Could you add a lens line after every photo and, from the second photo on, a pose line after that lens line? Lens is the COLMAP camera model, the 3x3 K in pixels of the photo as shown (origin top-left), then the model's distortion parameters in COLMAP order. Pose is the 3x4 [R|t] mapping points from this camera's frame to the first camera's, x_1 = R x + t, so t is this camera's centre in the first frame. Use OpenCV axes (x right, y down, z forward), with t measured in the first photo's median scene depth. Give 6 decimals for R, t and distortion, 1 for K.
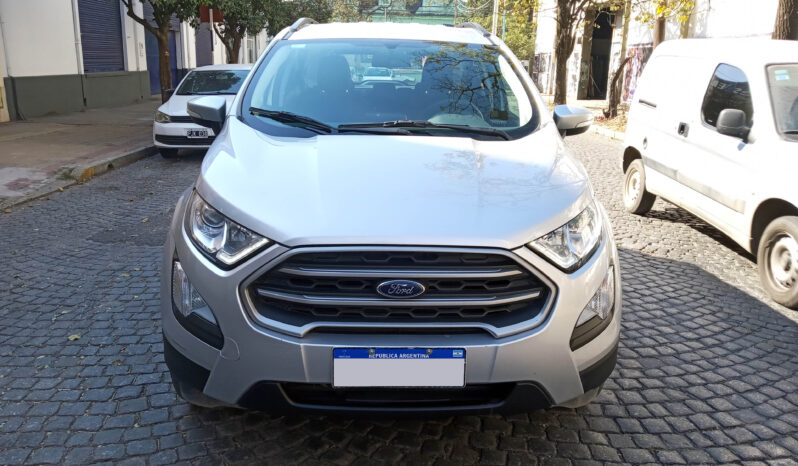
lens RADIAL K [[629.3, 0, 399.0], [0, 629.3, 233.0], [0, 0, 1]] dist [0.083947, -0.158447]
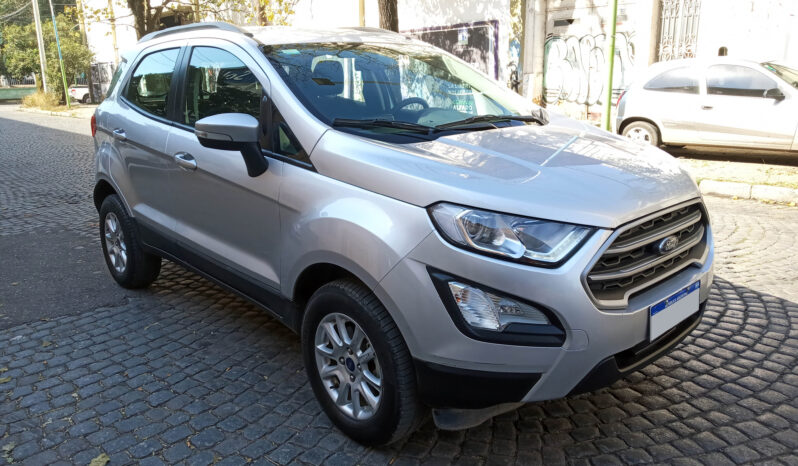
lens RADIAL K [[629.3, 0, 399.0], [0, 629.3, 233.0], [0, 0, 1]] dist [0.083947, -0.158447]
pose [[0.764028, -0.214057, 0.608638, -1.099644], [0.219510, 0.973323, 0.066764, -0.125492], [-0.606693, 0.082593, 0.790634, 0.338767]]
